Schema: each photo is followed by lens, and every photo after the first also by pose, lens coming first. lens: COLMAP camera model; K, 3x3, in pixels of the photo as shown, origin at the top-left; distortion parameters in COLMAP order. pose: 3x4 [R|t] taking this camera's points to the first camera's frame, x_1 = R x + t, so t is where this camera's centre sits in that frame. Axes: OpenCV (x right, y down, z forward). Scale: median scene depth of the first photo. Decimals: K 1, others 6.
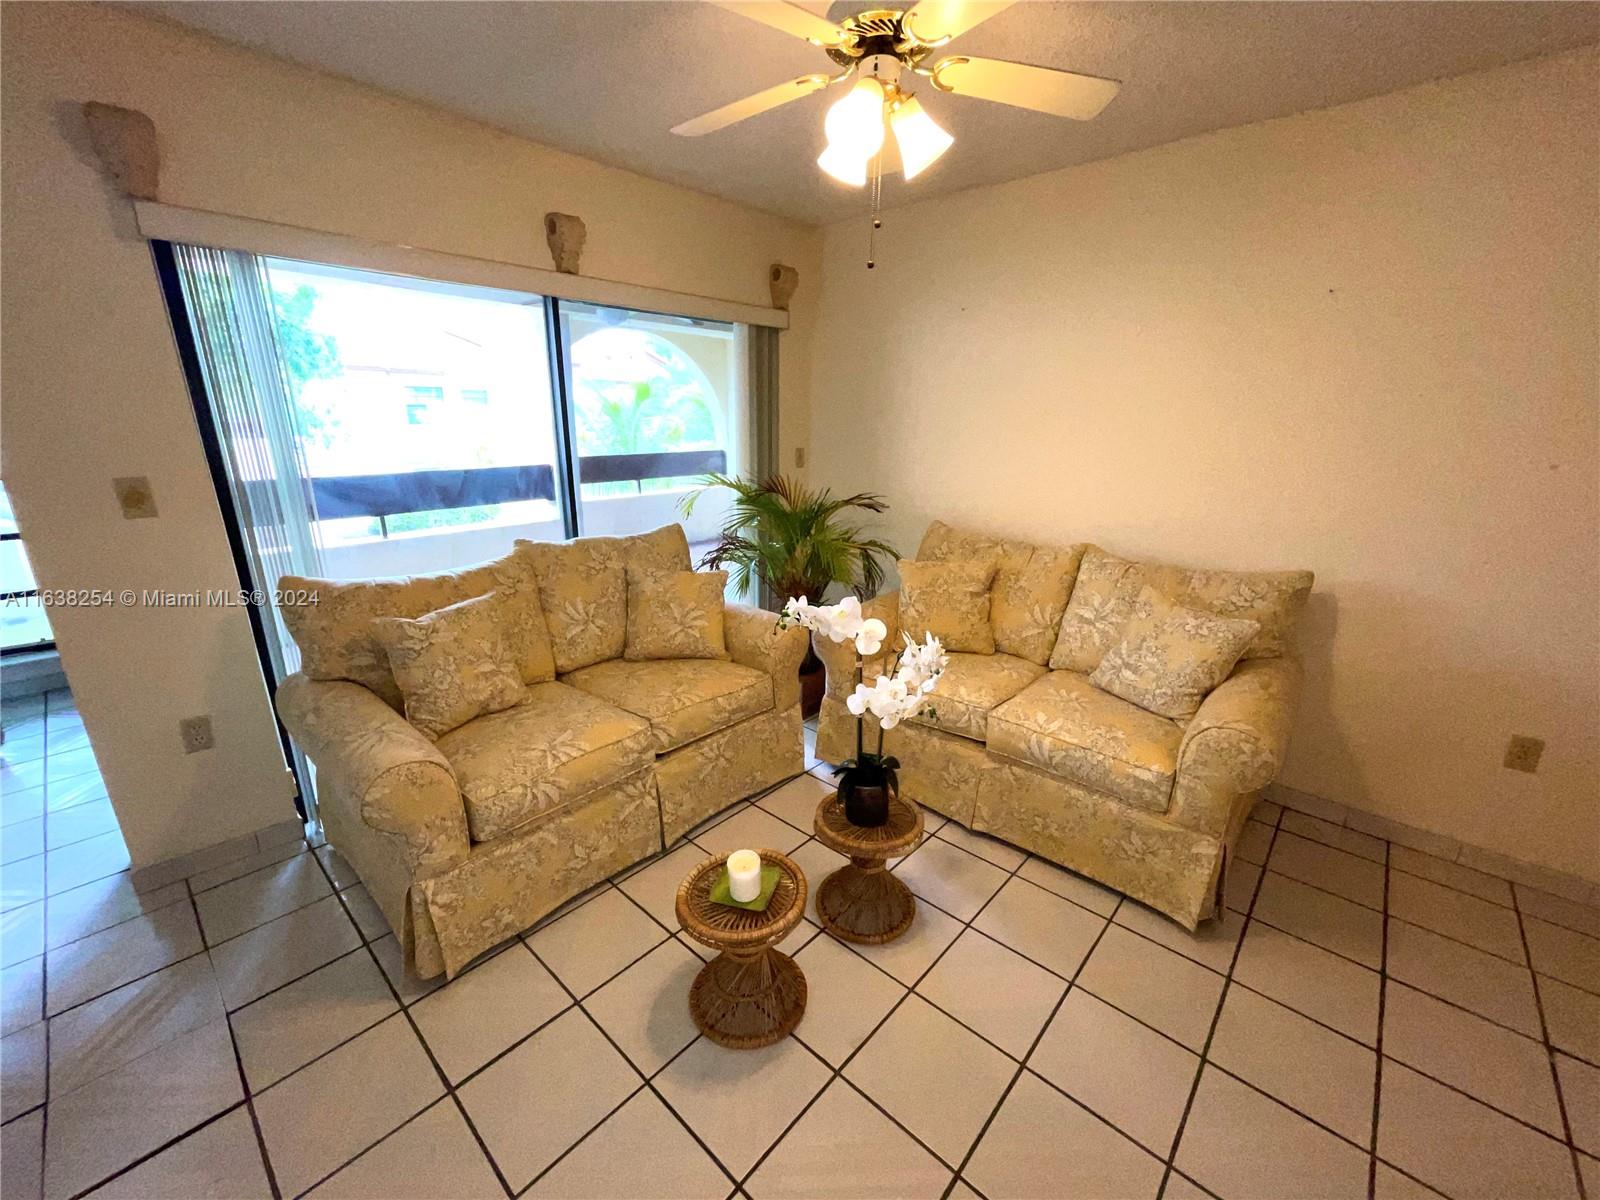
lens RADIAL K [[647.2, 0, 799.7], [0, 647.2, 610.7], [0, 0, 1]] dist [0.000305, -0.000036]
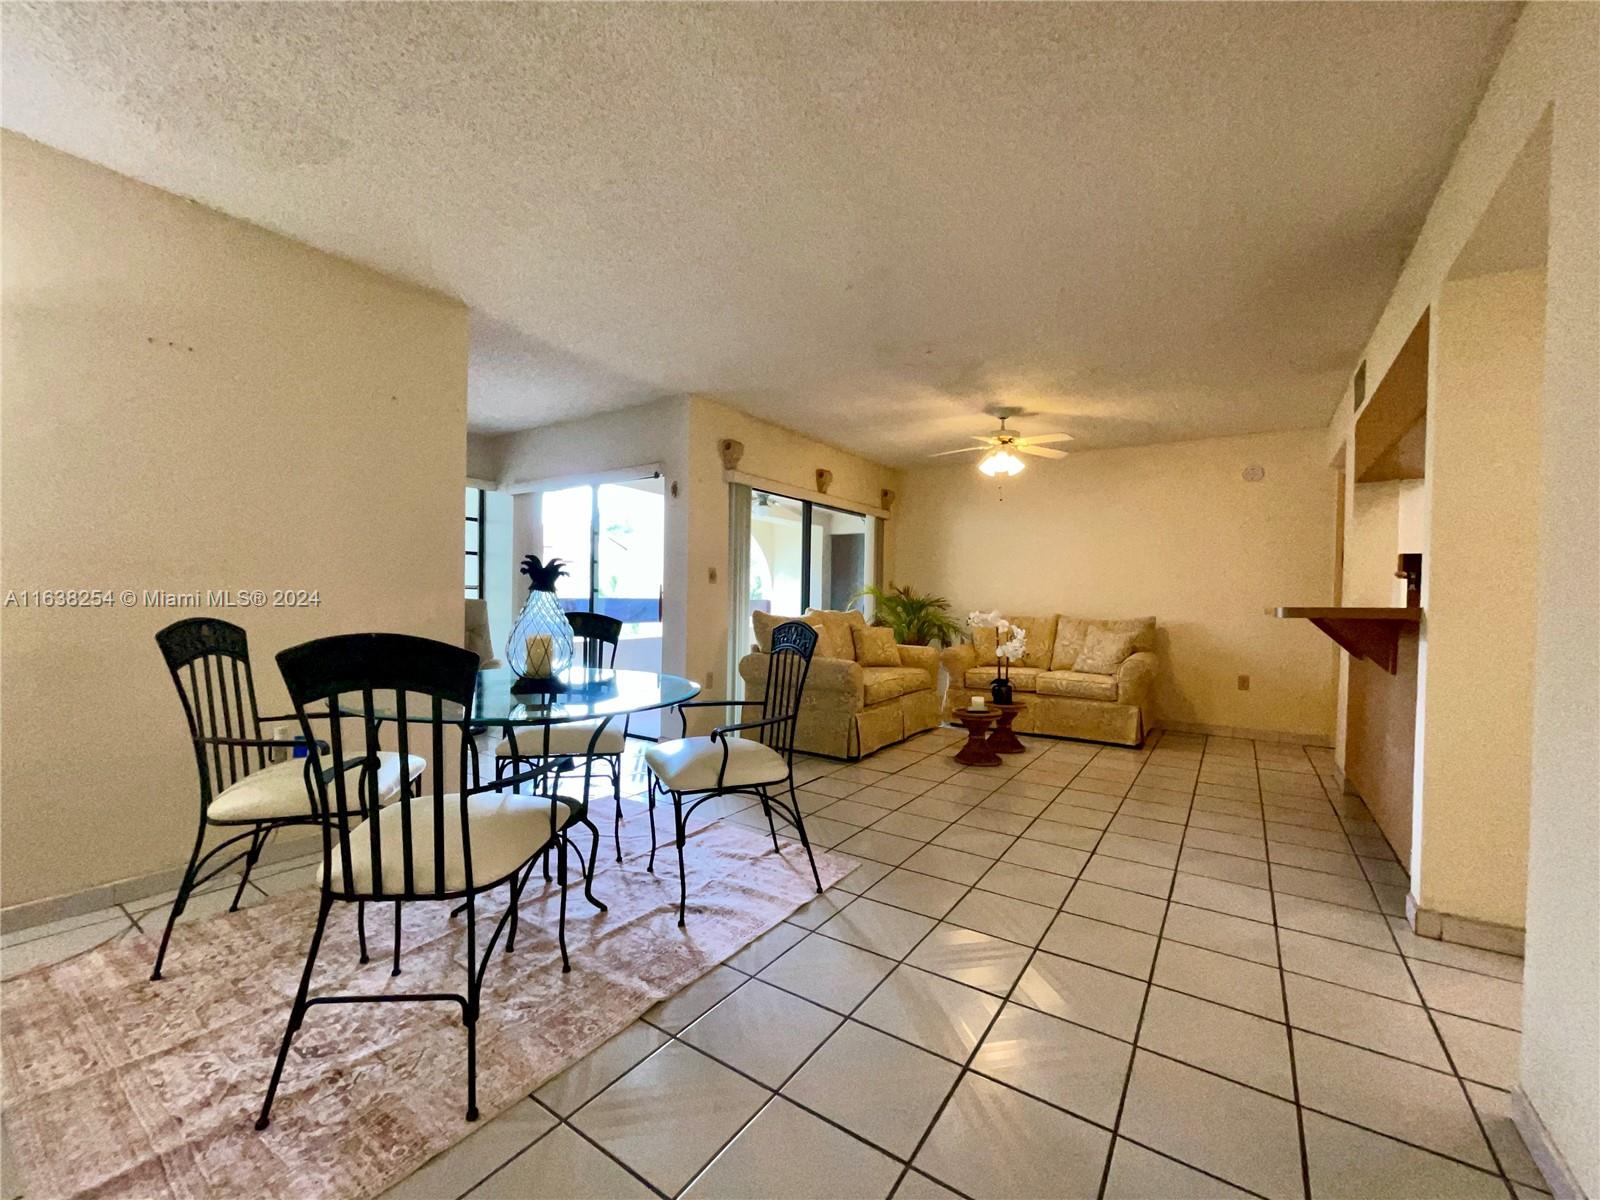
lens RADIAL K [[647.2, 0, 799.7], [0, 647.2, 610.7], [0, 0, 1]] dist [0.000305, -0.000036]
pose [[0.989319, 0.001775, 0.145757, -0.848846], [0.038025, 0.962164, -0.269803, 0.509384], [-0.140721, 0.272464, 0.951820, -1.095350]]
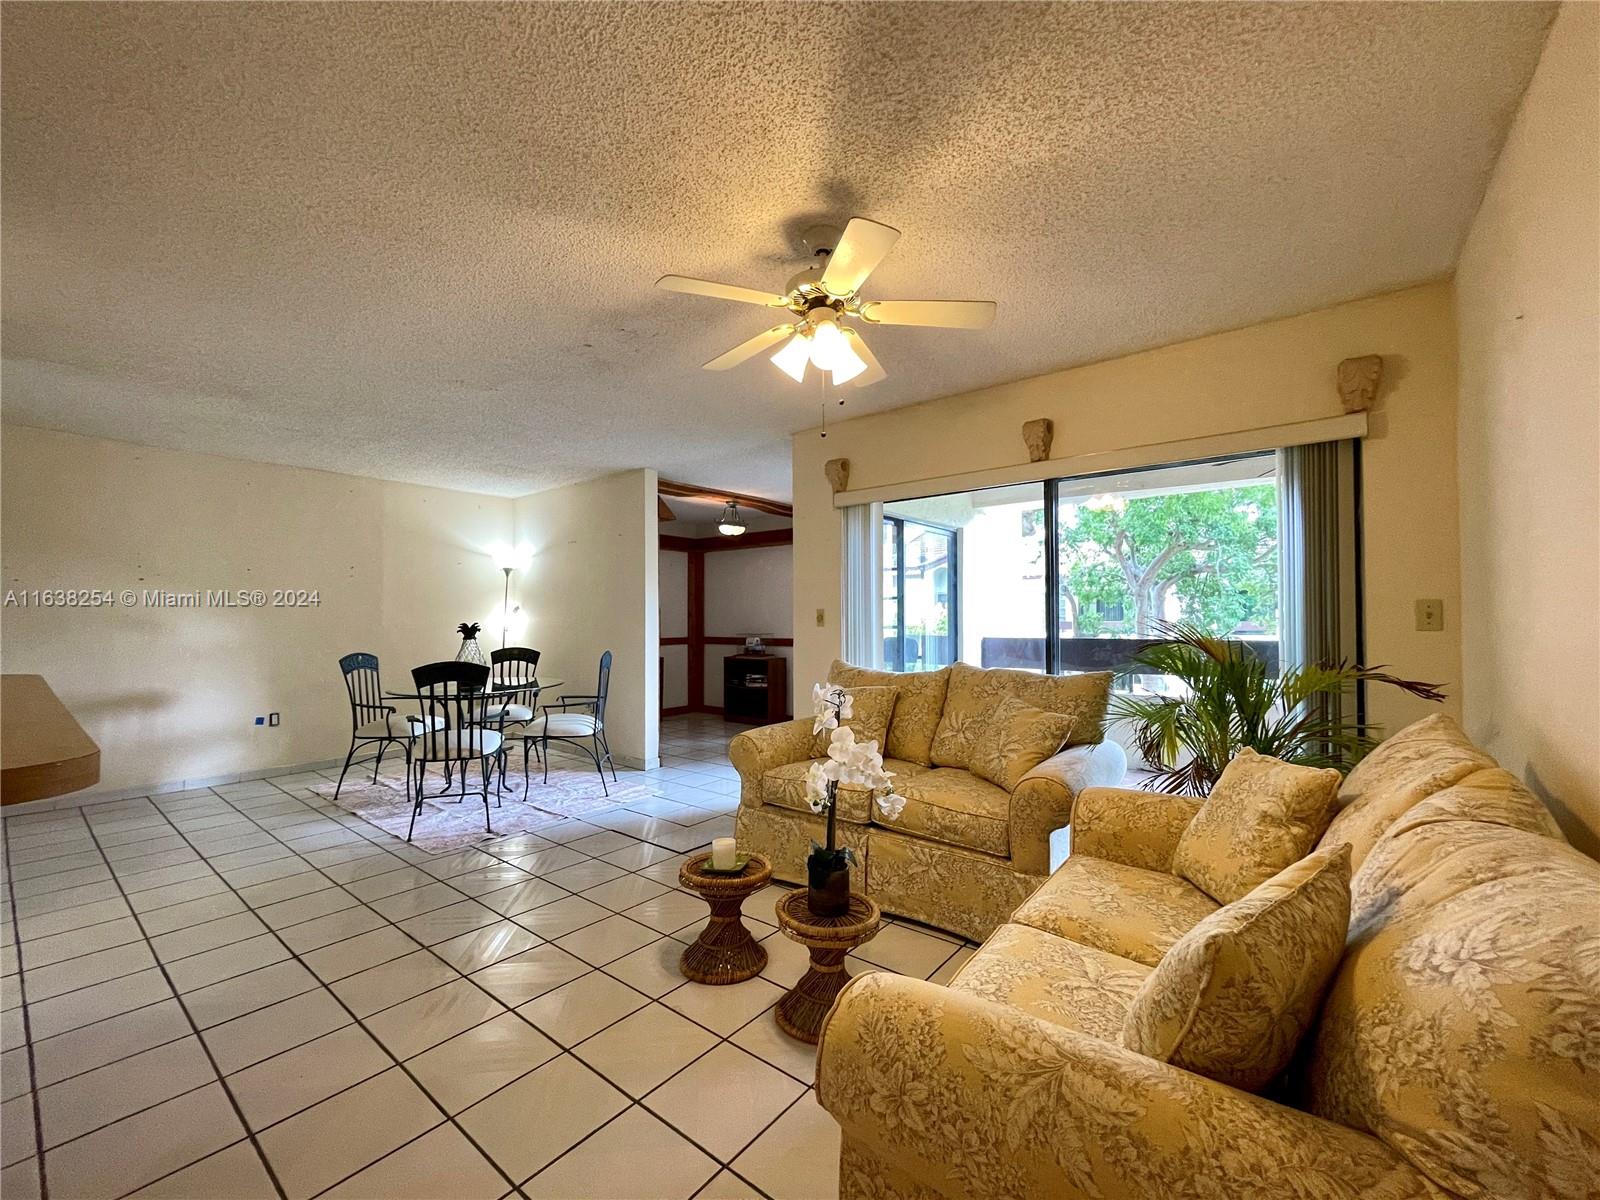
lens RADIAL K [[661.6, 0, 800.0], [0, 661.6, 600.0], [0, 0, 1]] dist [-0.001809, -0.000175]
pose [[0.060527, -0.036370, -0.997504, 0.967436], [-0.290114, 0.955554, -0.052445, -0.069087], [0.955076, 0.292564, 0.047285, 0.632892]]
